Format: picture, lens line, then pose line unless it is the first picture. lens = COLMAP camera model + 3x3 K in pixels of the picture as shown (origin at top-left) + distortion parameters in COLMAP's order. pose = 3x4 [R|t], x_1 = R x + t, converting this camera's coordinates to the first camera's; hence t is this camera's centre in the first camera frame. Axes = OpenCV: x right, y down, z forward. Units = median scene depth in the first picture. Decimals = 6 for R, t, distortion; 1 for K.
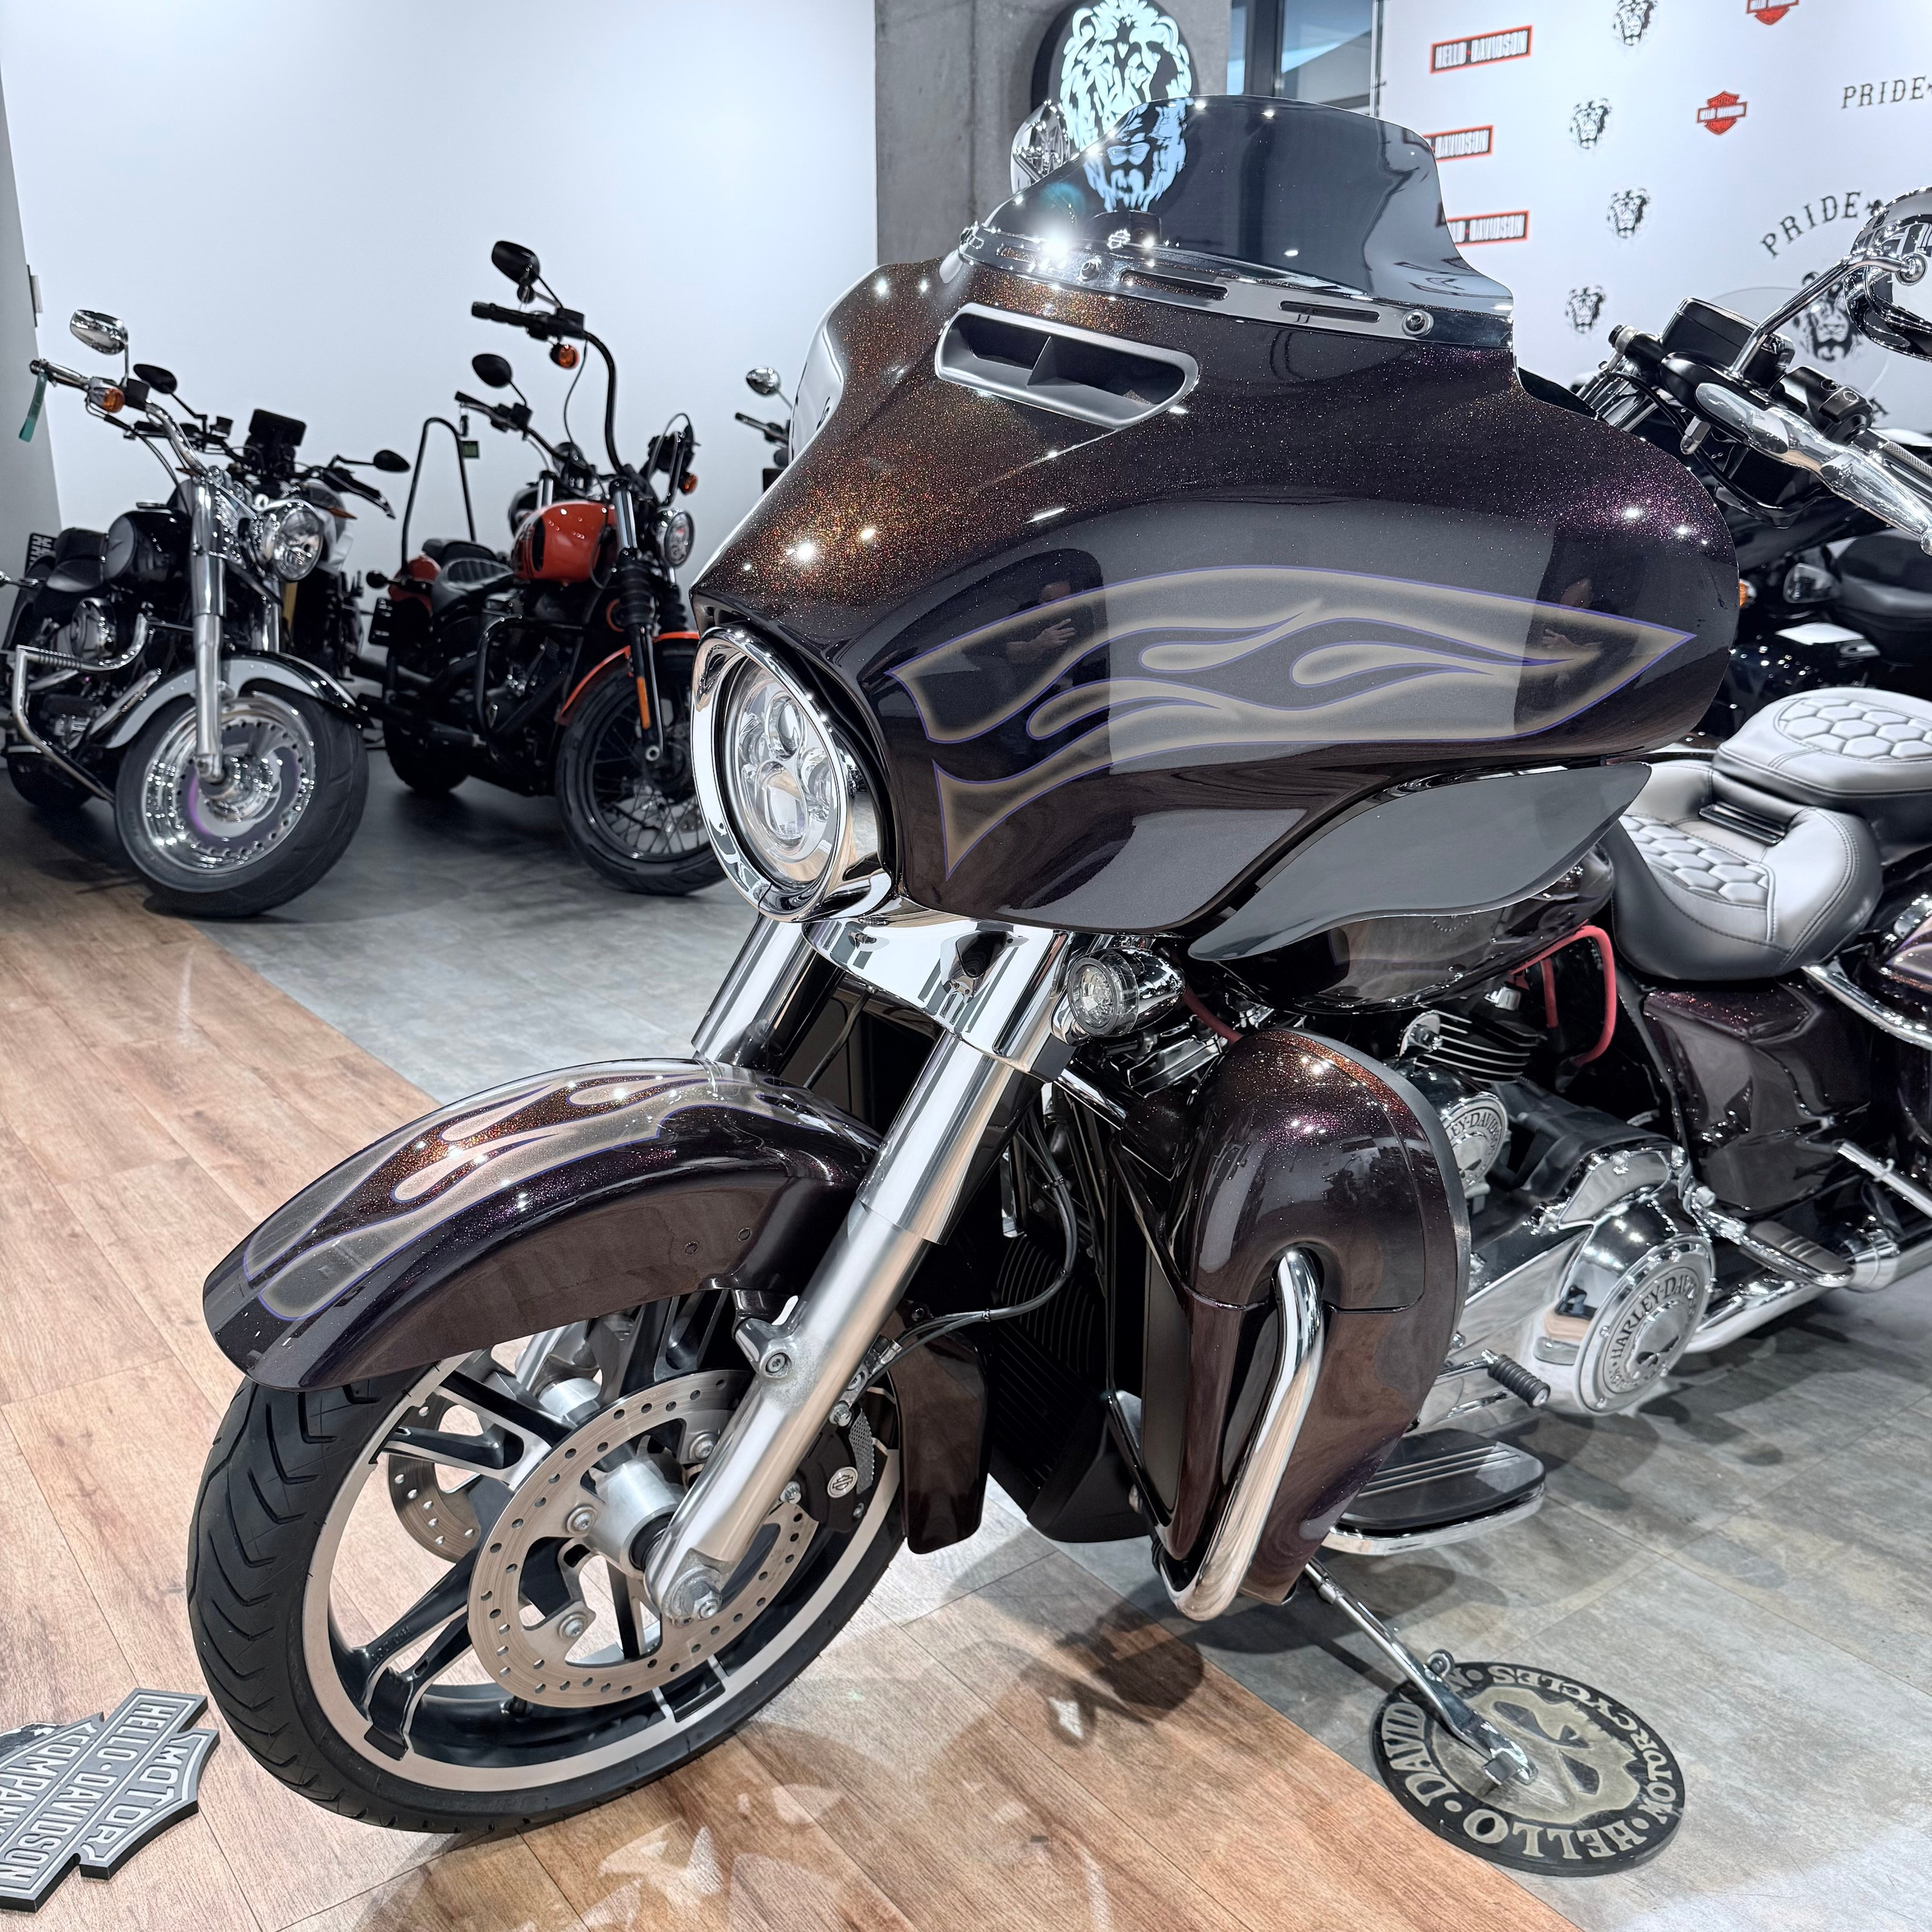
lens RADIAL K [[1837.0, 0, 956.6], [0, 1837.0, 962.2], [0, 0, 1]] dist [0.005851, -0.019350]
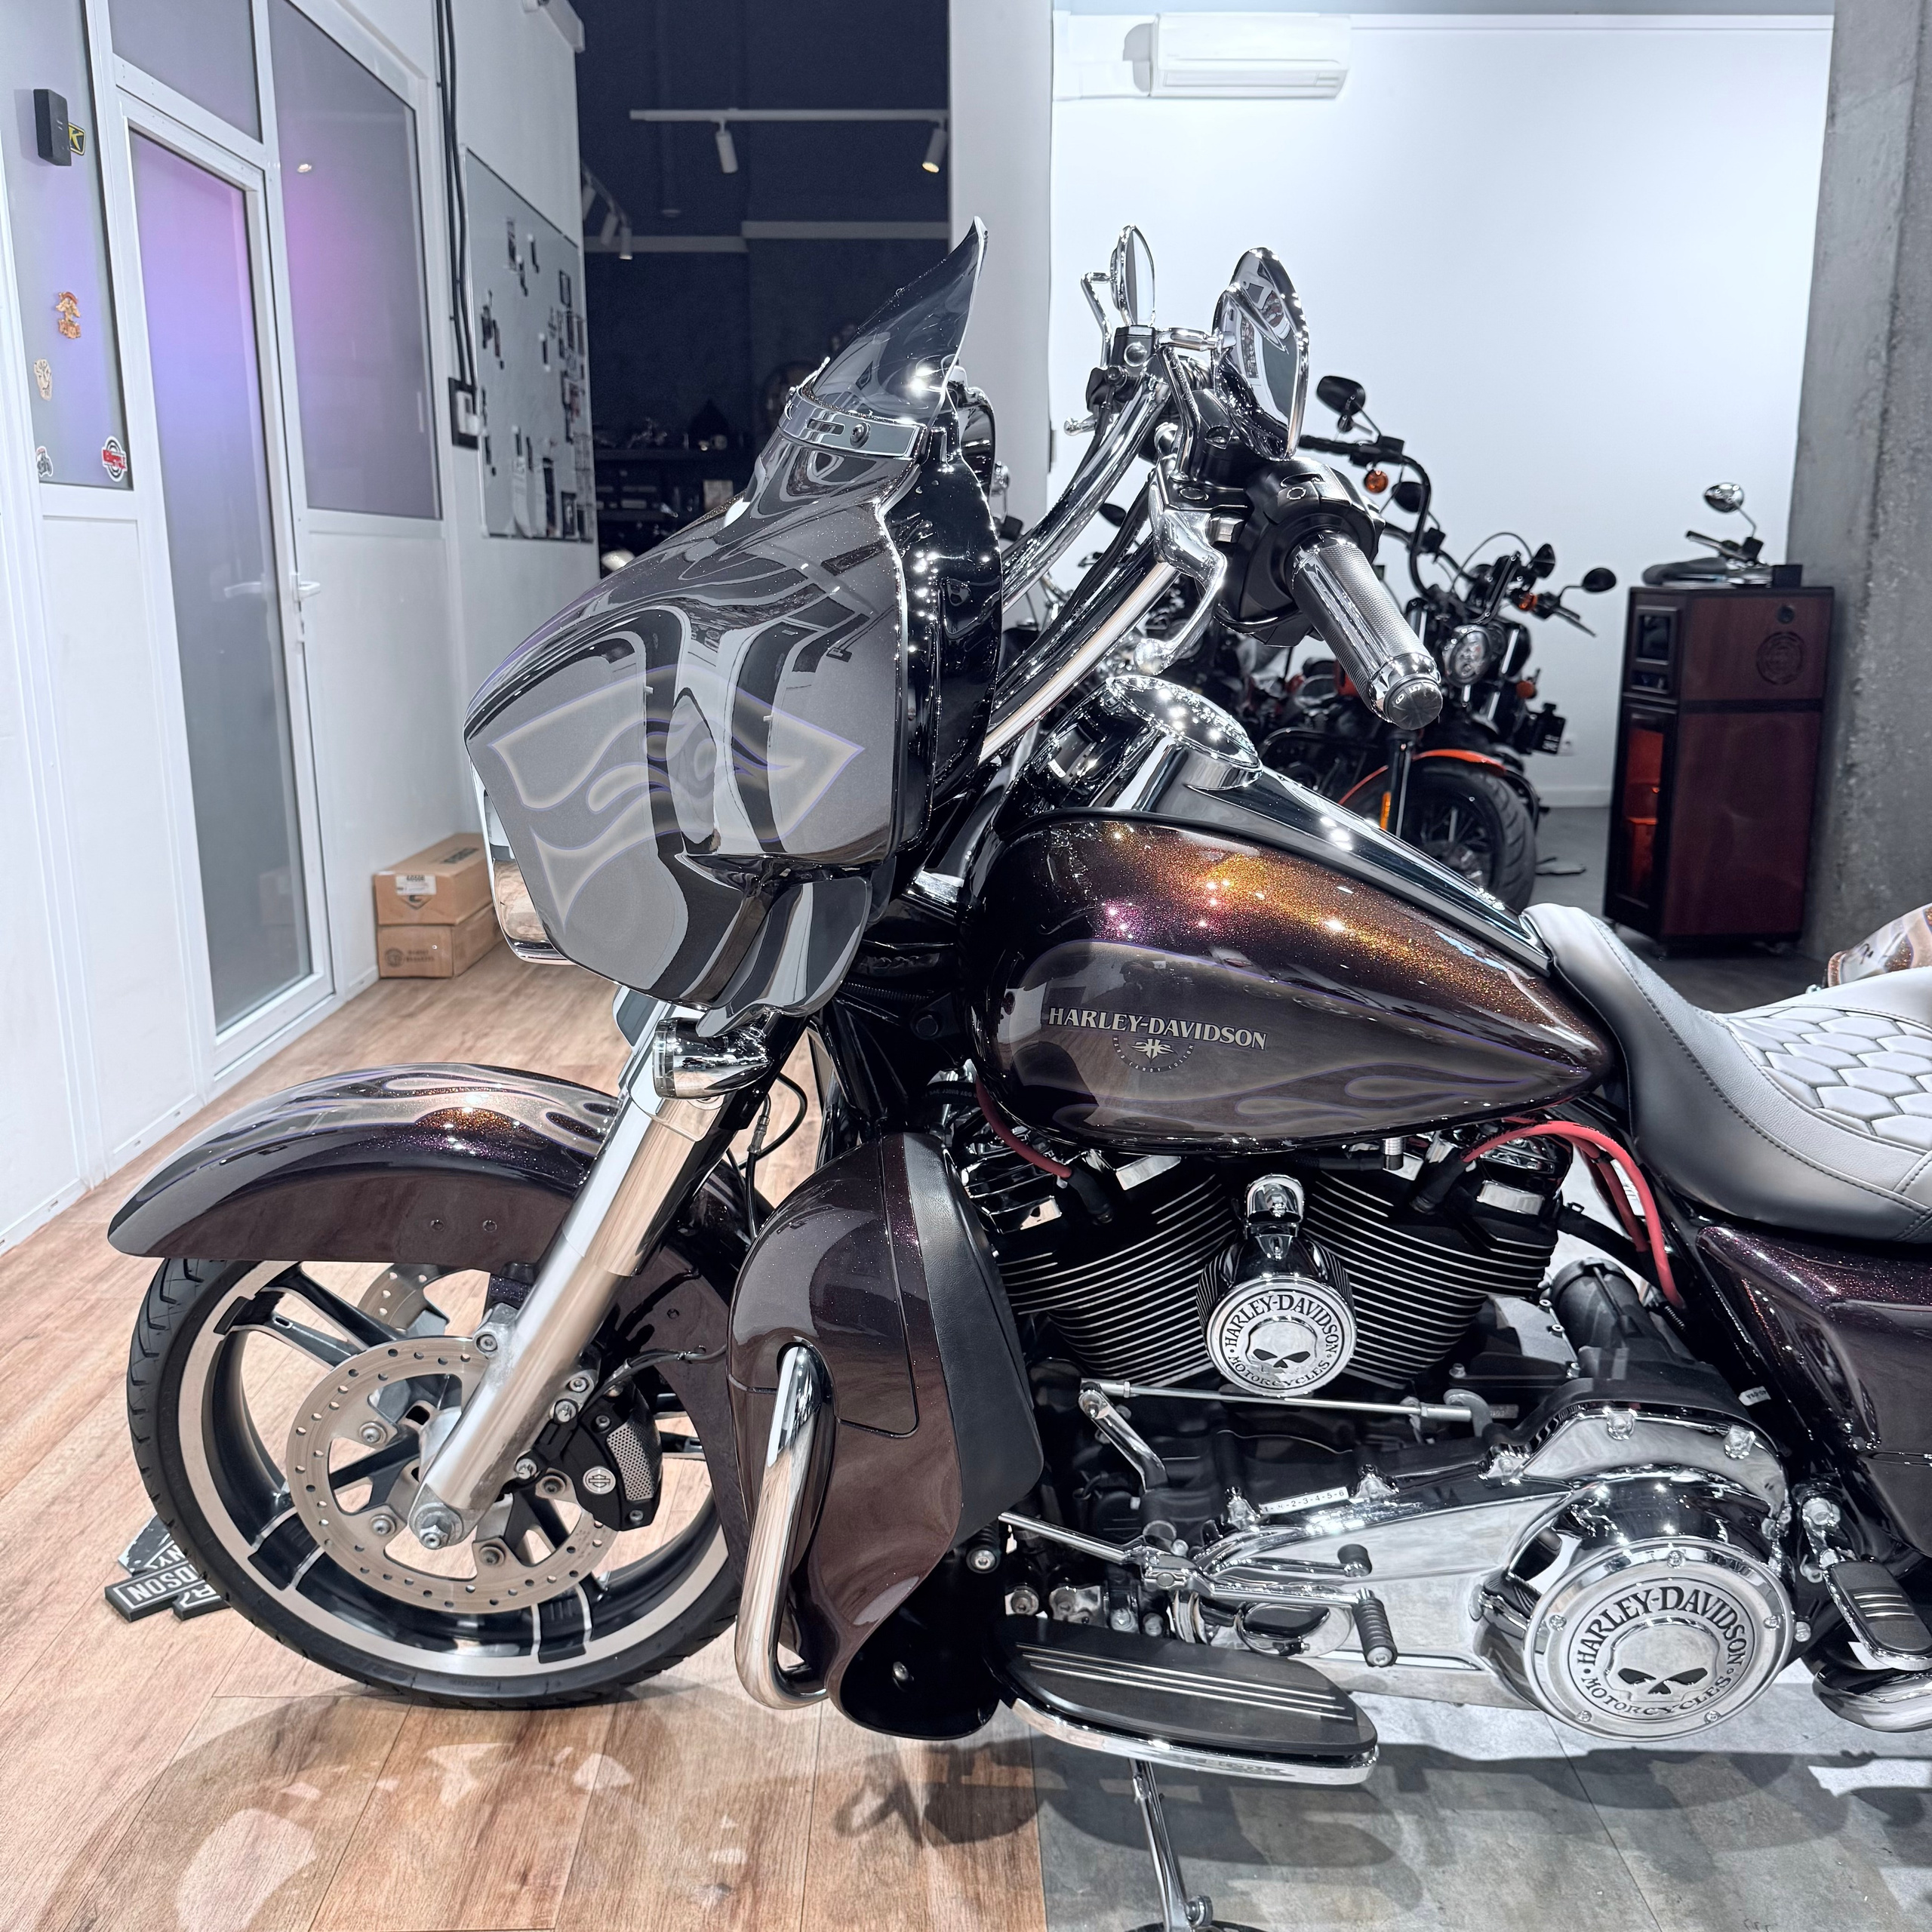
lens RADIAL K [[1810.7, 0, 948.4], [0, 1810.7, 972.8], [0, 0, 1]] dist [0.103002, -0.185411]
pose [[0.802740, 0.123621, -0.583375, 0.237948], [-0.158254, 0.987362, -0.008533, -0.014125], [0.574947, 0.099171, 0.812158, 0.064425]]
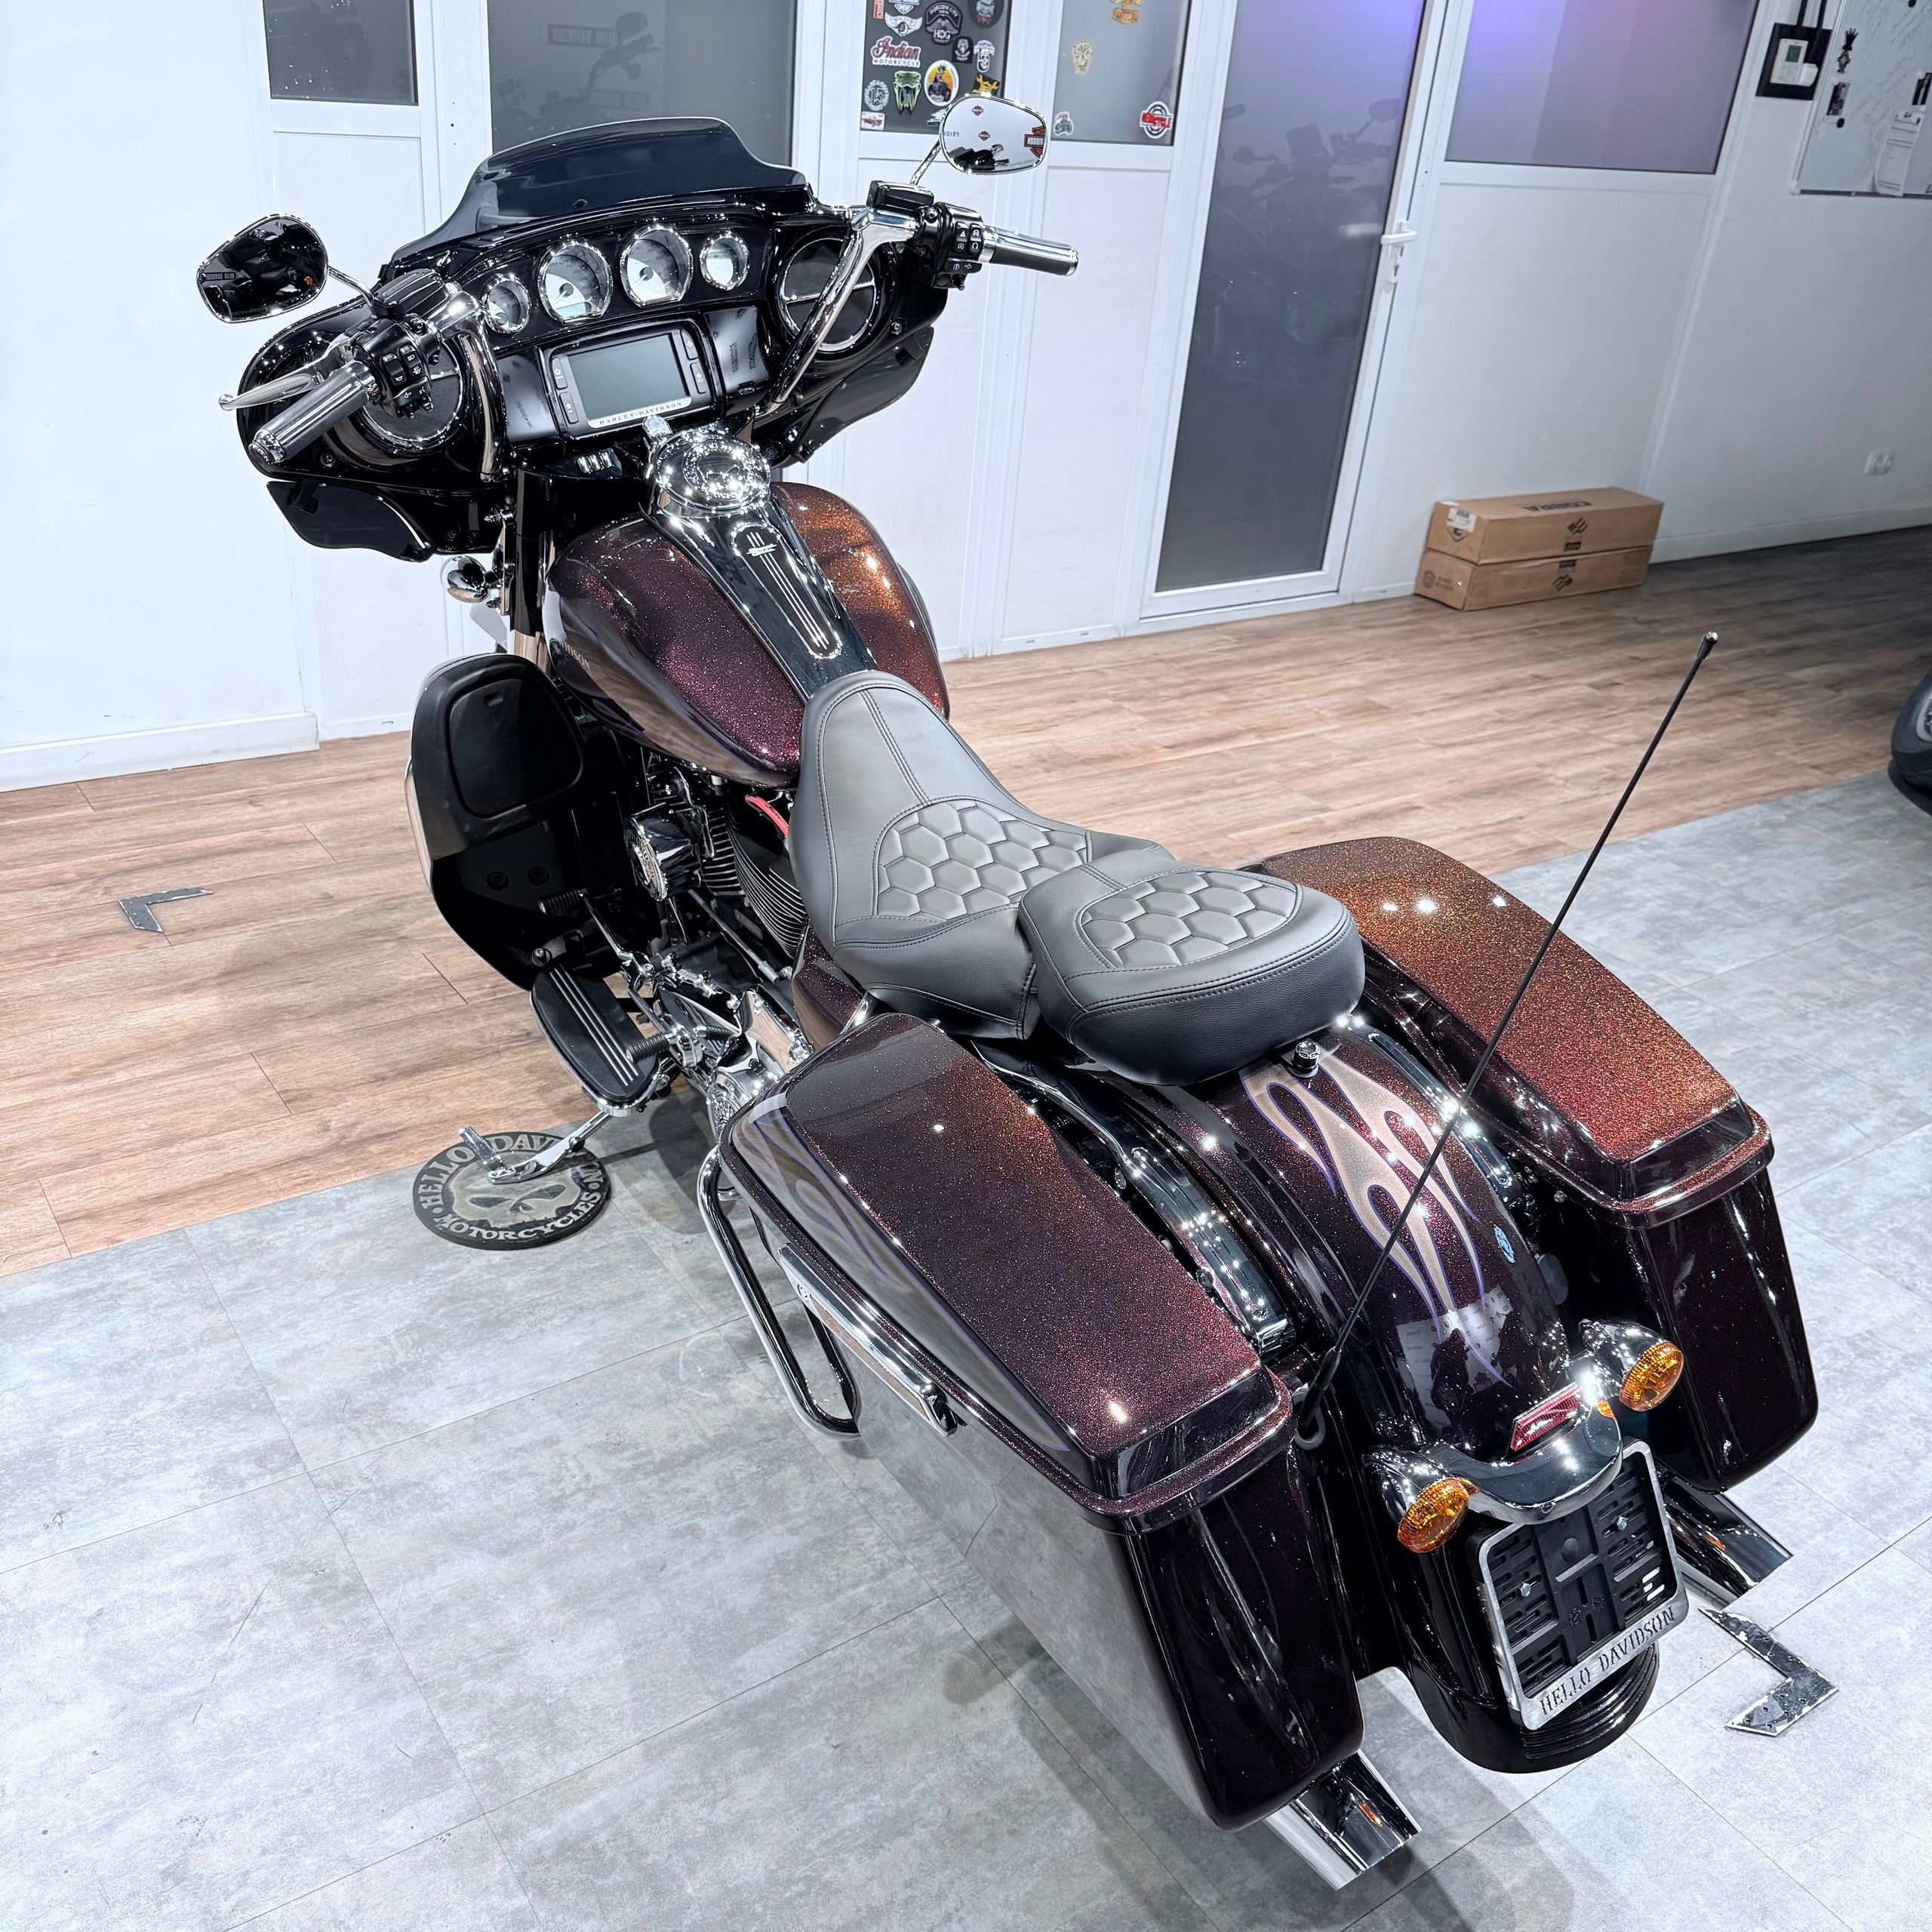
lens RADIAL K [[1821.1, 0, 958.4], [0, 1821.1, 968.4], [0, 0, 1]] dist [0.022233, -0.035588]
pose [[-0.039741, 0.455668, -0.889262, 0.588208], [-0.354572, 0.825618, 0.438901, -0.199977], [0.934184, 0.332750, 0.128756, 0.401001]]
